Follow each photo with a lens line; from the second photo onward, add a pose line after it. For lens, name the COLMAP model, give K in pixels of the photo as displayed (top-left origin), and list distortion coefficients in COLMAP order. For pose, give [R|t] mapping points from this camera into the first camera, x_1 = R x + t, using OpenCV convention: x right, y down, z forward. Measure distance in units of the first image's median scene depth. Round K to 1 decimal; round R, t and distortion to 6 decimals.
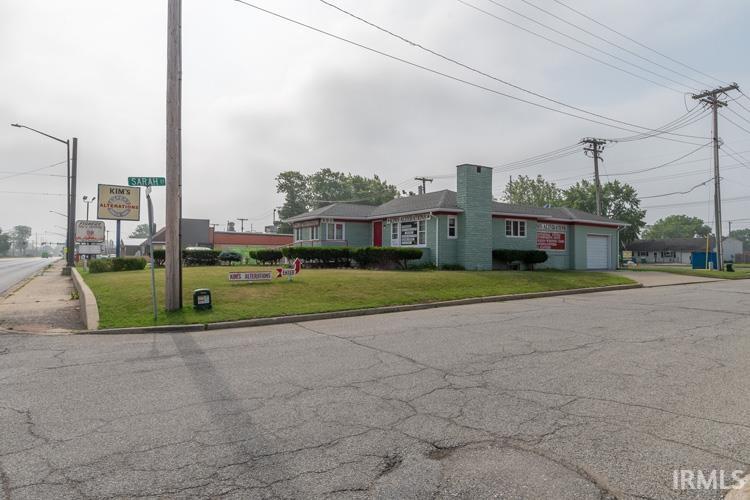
lens RADIAL K [[453.9, 0, 375.0], [0, 453.9, 250.0], [0, 0, 1]] dist [-0.001571, -0.004043]
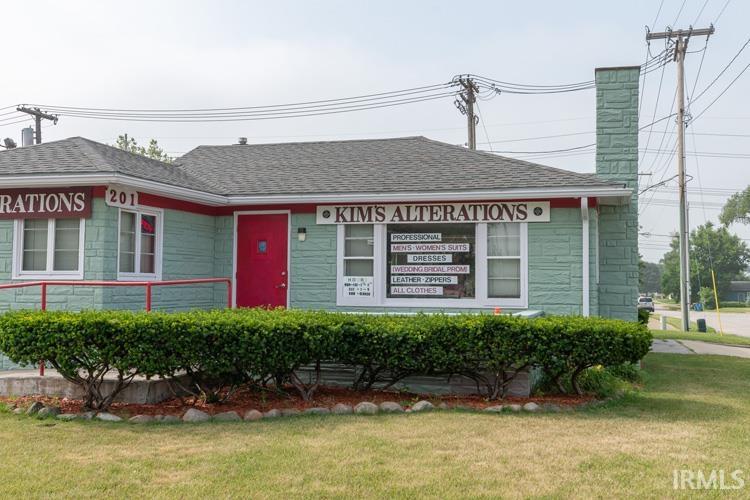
lens RADIAL K [[794.4, 0, 366.6], [0, 794.4, 248.5], [0, 0, 1]] dist [-0.011753, 0.006446]
pose [[0.758901, 0.035522, 0.650236, -0.286335], [-0.014900, 0.999197, -0.037196, -0.022258], [-0.651035, 0.018539, 0.758821, 0.572659]]
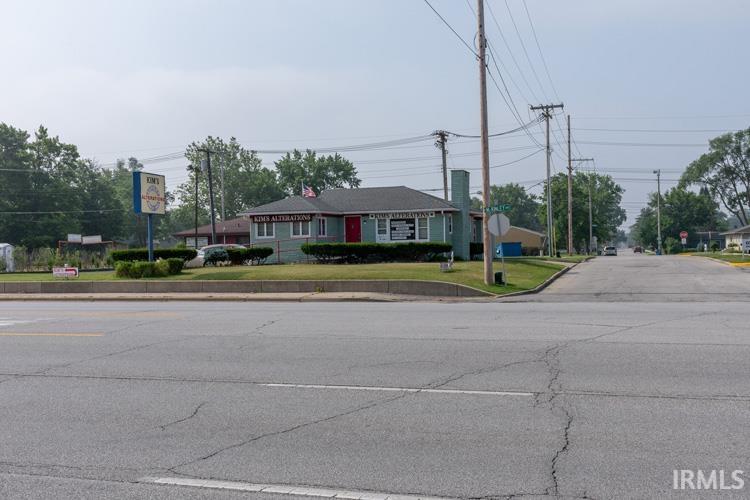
lens RADIAL K [[760.1, 0, 375.0], [0, 760.1, 250.0], [0, 0, 1]] dist [-0.005831, 0.015714]
pose [[0.784599, -0.019649, 0.619692, -1.000778], [0.014708, 0.999806, 0.013080, -0.011192], [-0.619829, -0.001148, 0.784736, -0.331109]]
